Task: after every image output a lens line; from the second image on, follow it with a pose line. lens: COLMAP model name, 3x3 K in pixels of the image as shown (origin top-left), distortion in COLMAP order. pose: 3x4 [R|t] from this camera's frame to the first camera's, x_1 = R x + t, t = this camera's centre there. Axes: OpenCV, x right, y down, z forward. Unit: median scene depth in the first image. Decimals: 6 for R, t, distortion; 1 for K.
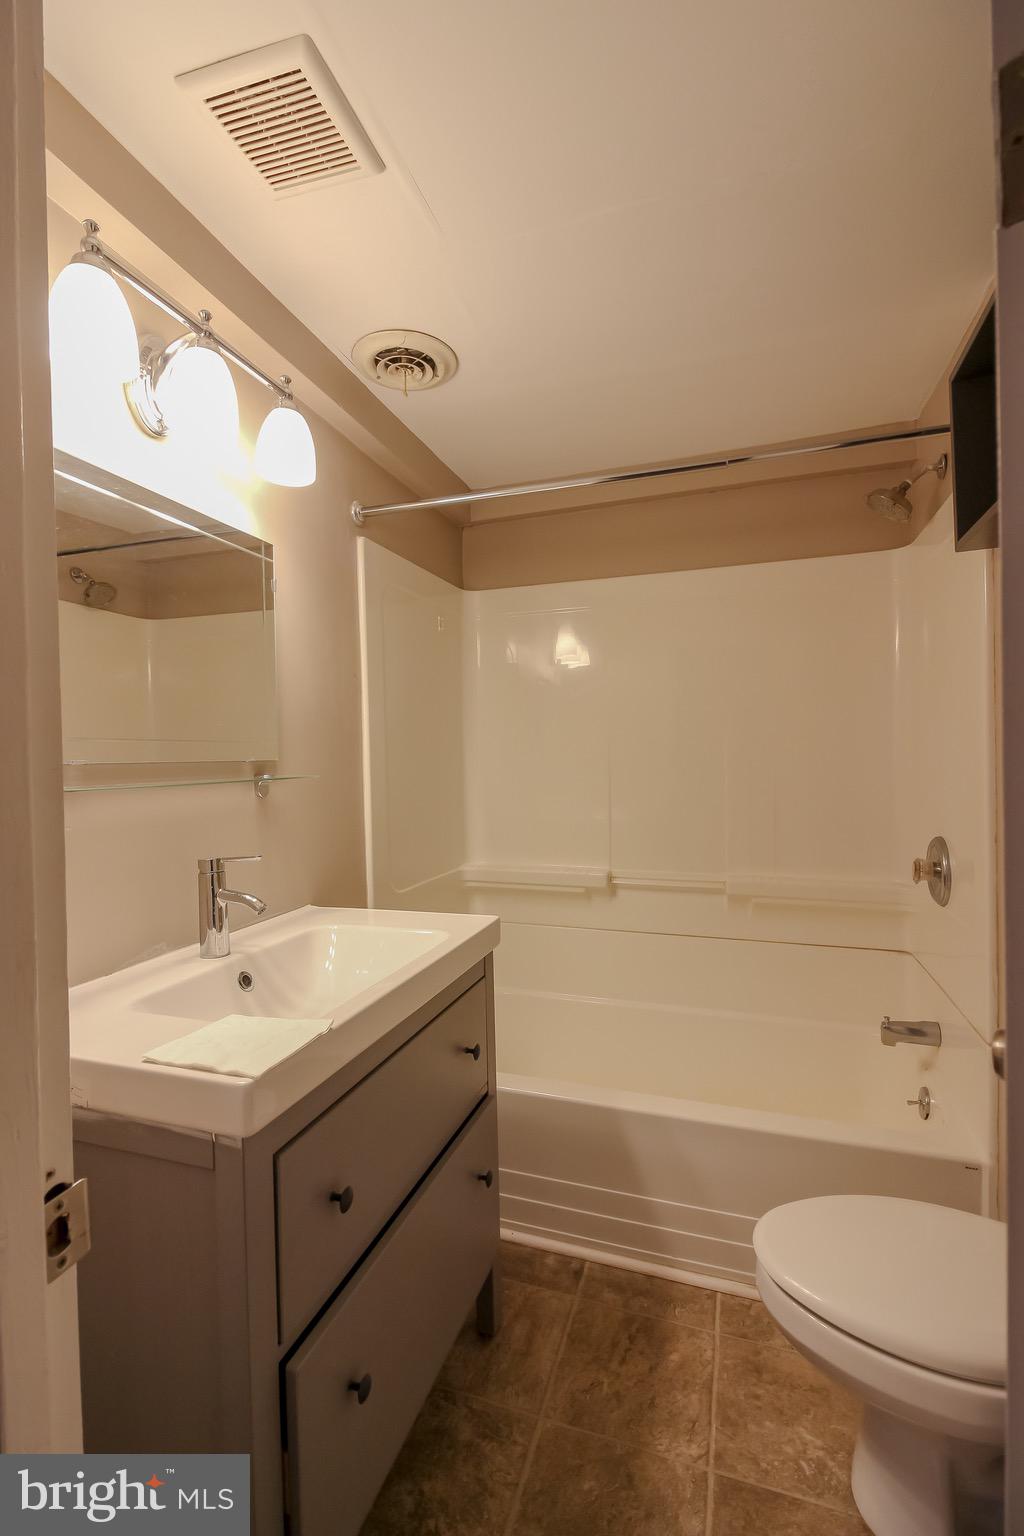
lens RADIAL K [[700.3, 0, 506.6], [0, 700.3, 766.8], [0, 0, 1]] dist [0.017369, -0.012044]
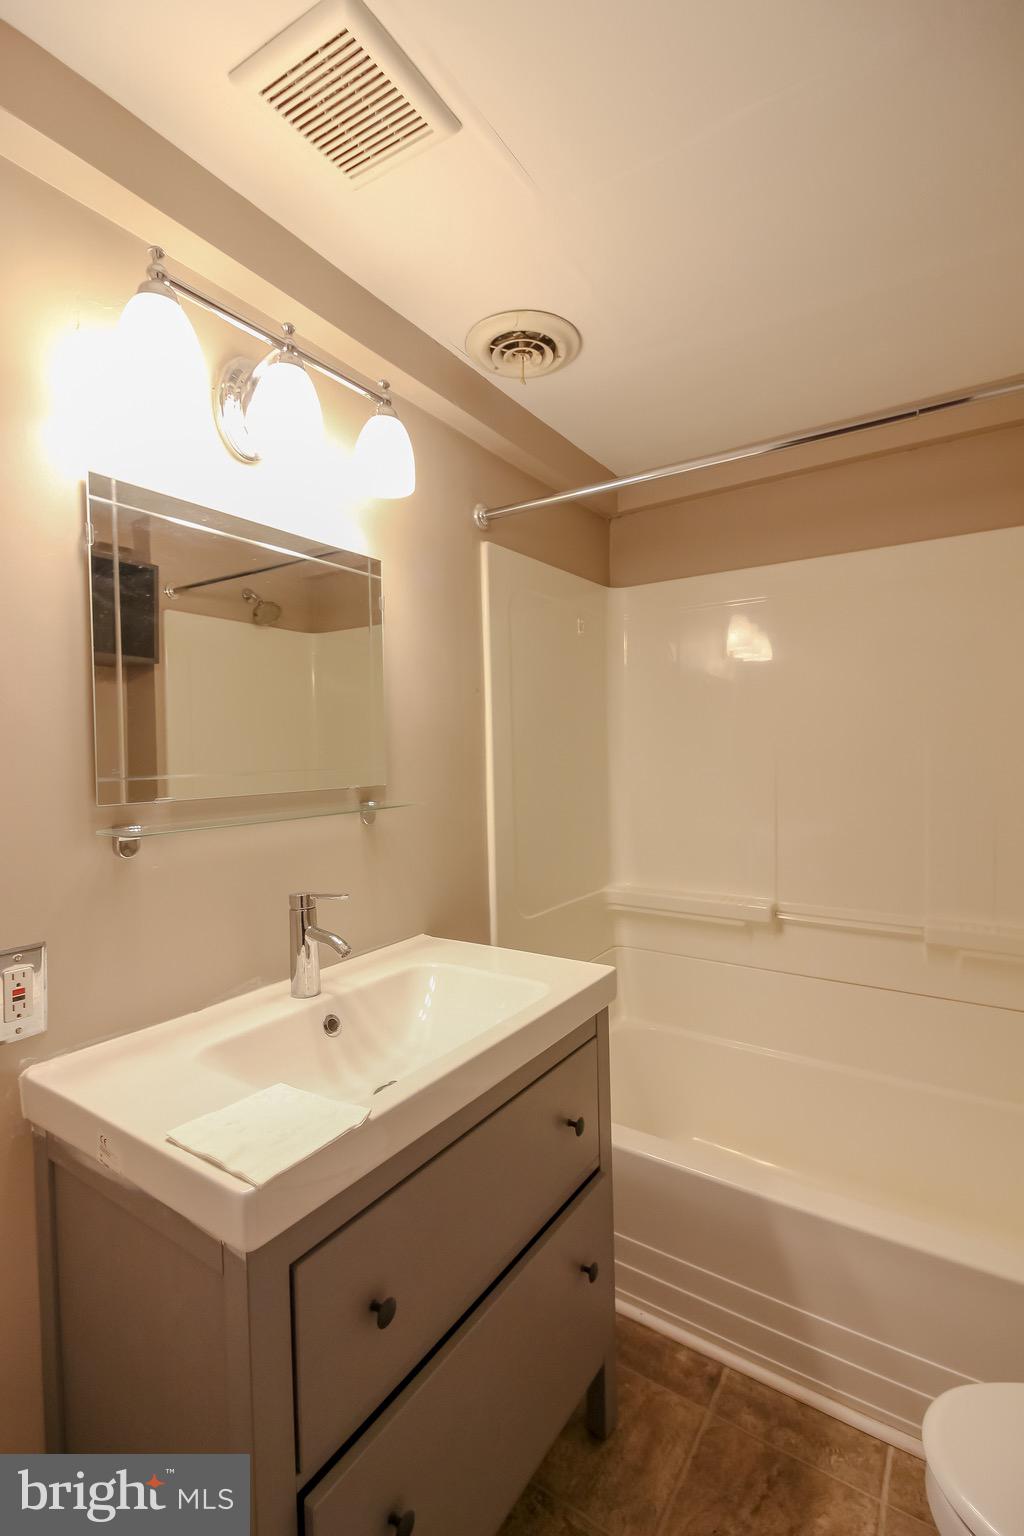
lens RADIAL K [[700.3, 0, 506.6], [0, 700.3, 766.8], [0, 0, 1]] dist [0.017369, -0.012044]
pose [[0.963544, 0.007454, -0.267446, 0.088501], [-0.003299, 0.999867, 0.015979, -0.050179], [0.267530, -0.014514, 0.963440, 0.118489]]
